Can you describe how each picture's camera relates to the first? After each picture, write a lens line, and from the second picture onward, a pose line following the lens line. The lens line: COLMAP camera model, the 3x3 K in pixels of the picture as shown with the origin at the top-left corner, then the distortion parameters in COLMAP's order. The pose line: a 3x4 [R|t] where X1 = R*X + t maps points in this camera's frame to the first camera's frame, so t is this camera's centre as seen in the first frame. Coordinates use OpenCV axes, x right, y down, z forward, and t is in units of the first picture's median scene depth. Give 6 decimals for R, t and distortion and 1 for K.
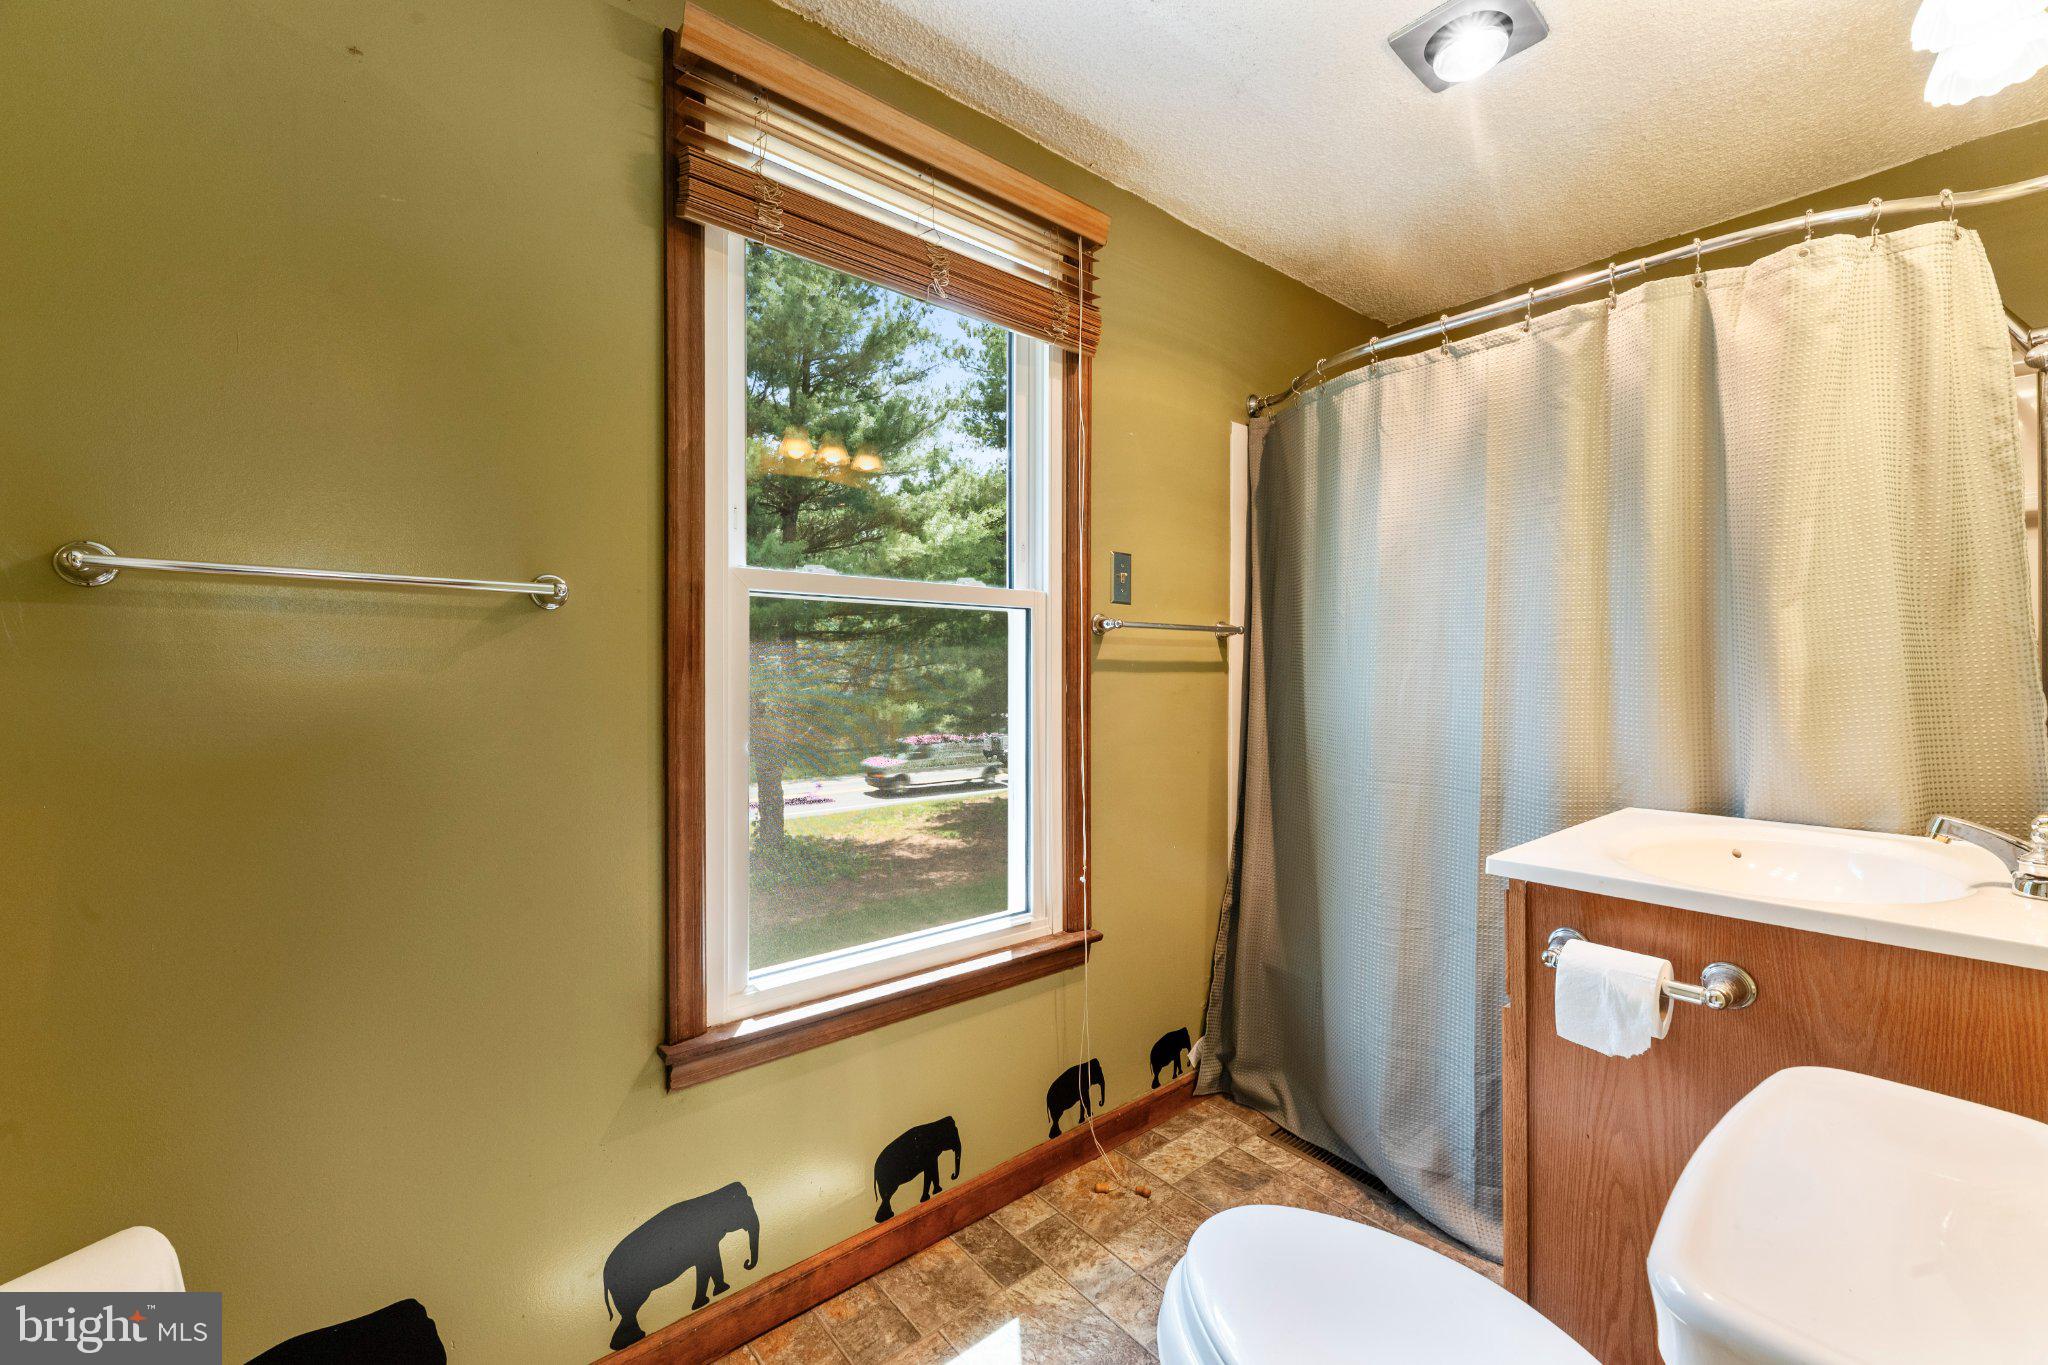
lens RADIAL K [[827.9, 0, 1036.5], [0, 827.9, 676.3], [0, 0, 1]] dist [0.013767, -0.000348]
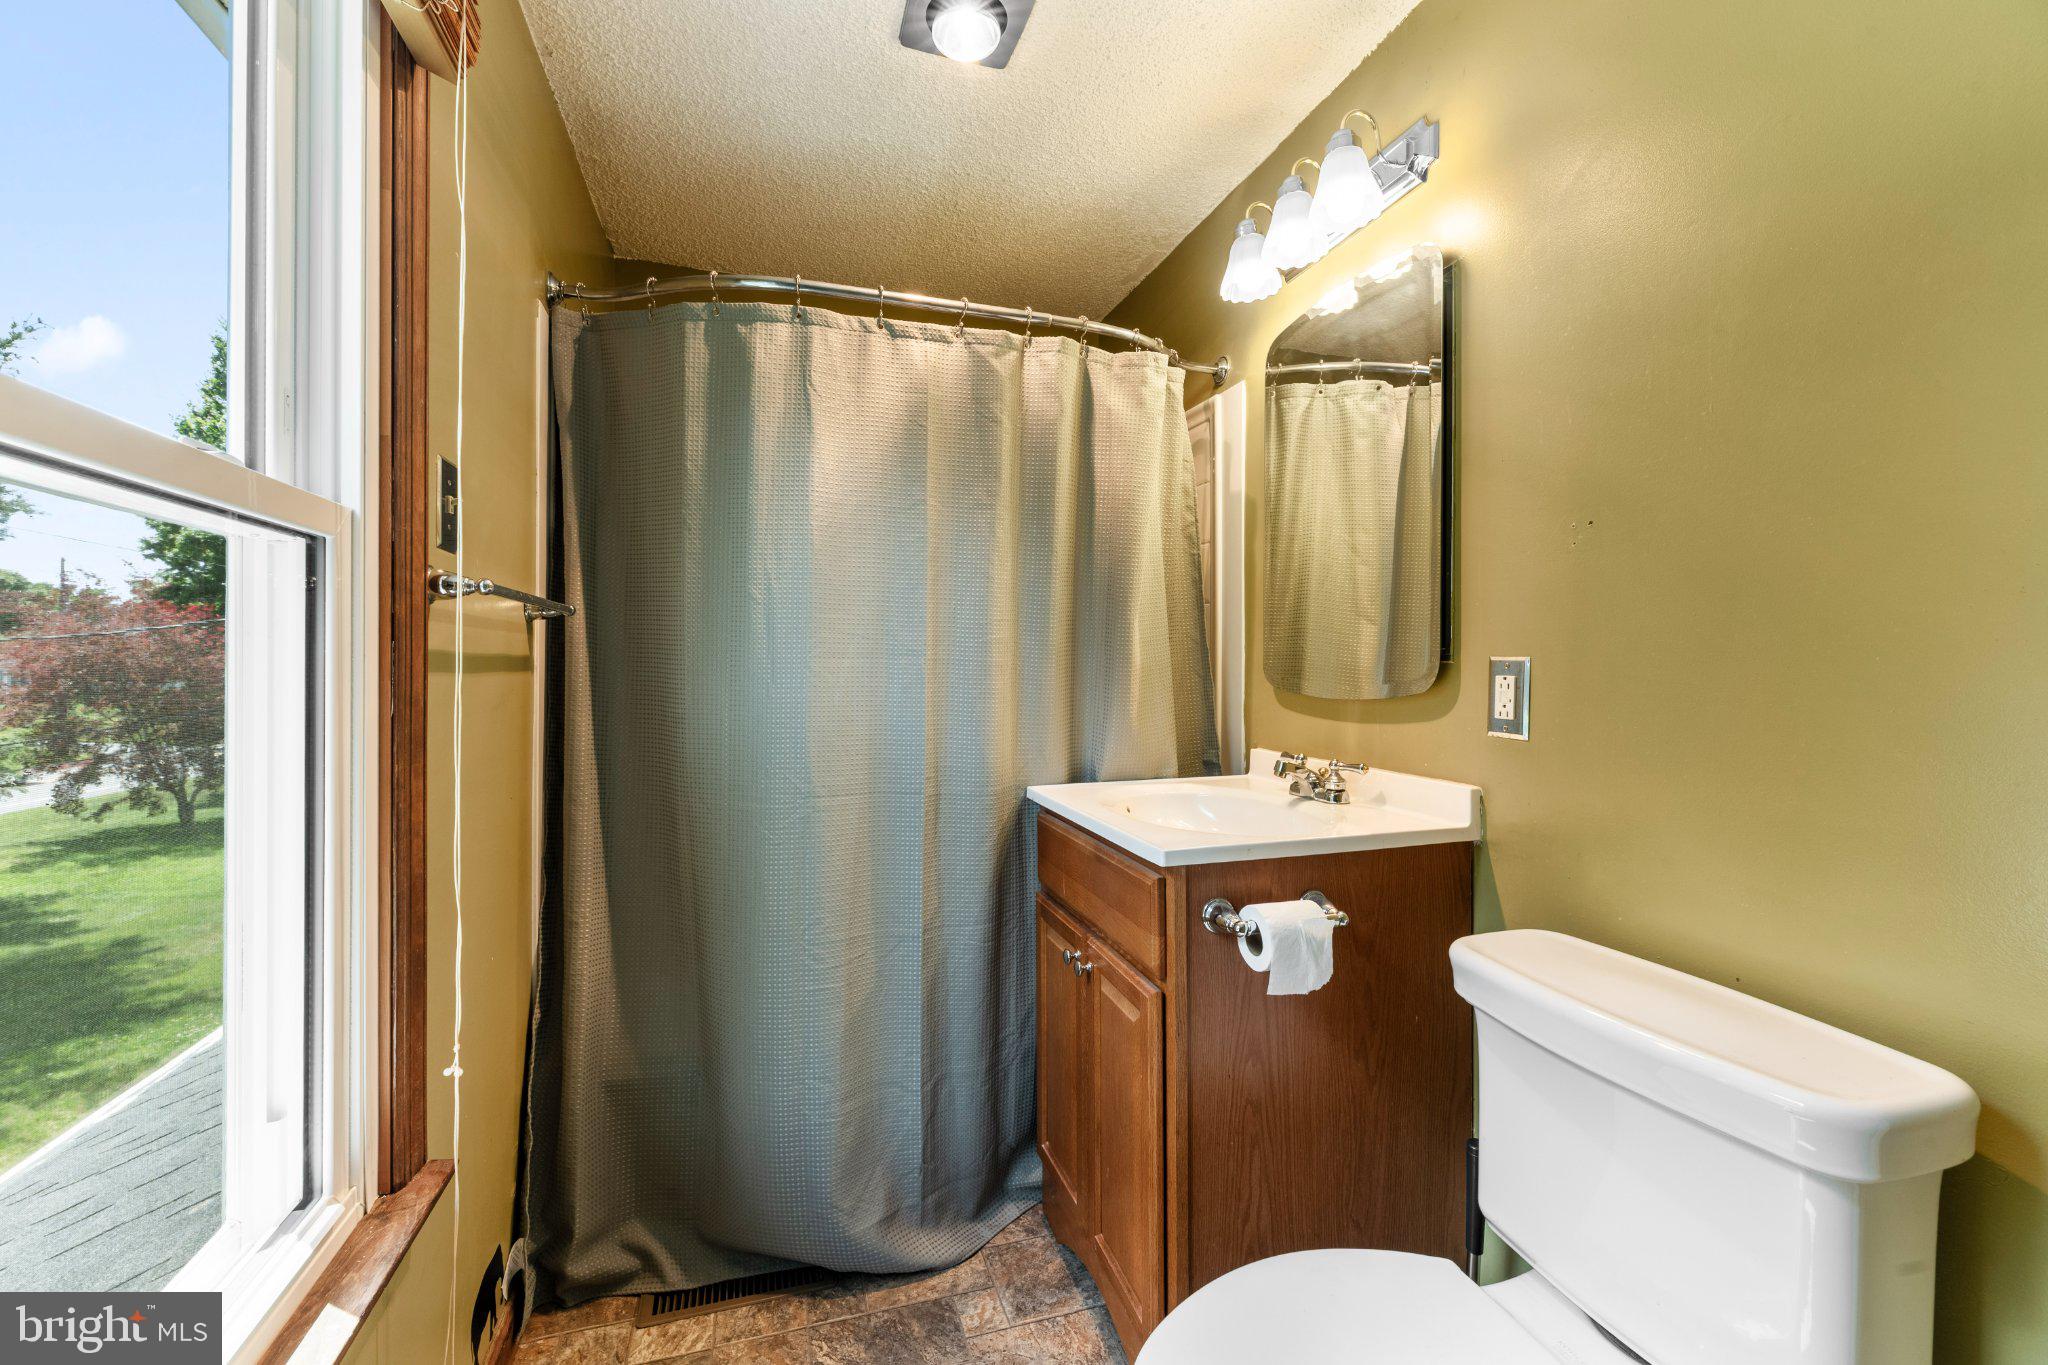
lens RADIAL K [[827.9, 0, 1022.1], [0, 827.9, 667.9], [0, 0, 1]] dist [0.013767, -0.000348]
pose [[0.402446, -0.002431, 0.915441, -0.290660], [0.010974, 0.999937, -0.002168, -0.003128], [-0.915378, 0.010919, 0.402447, 0.475639]]
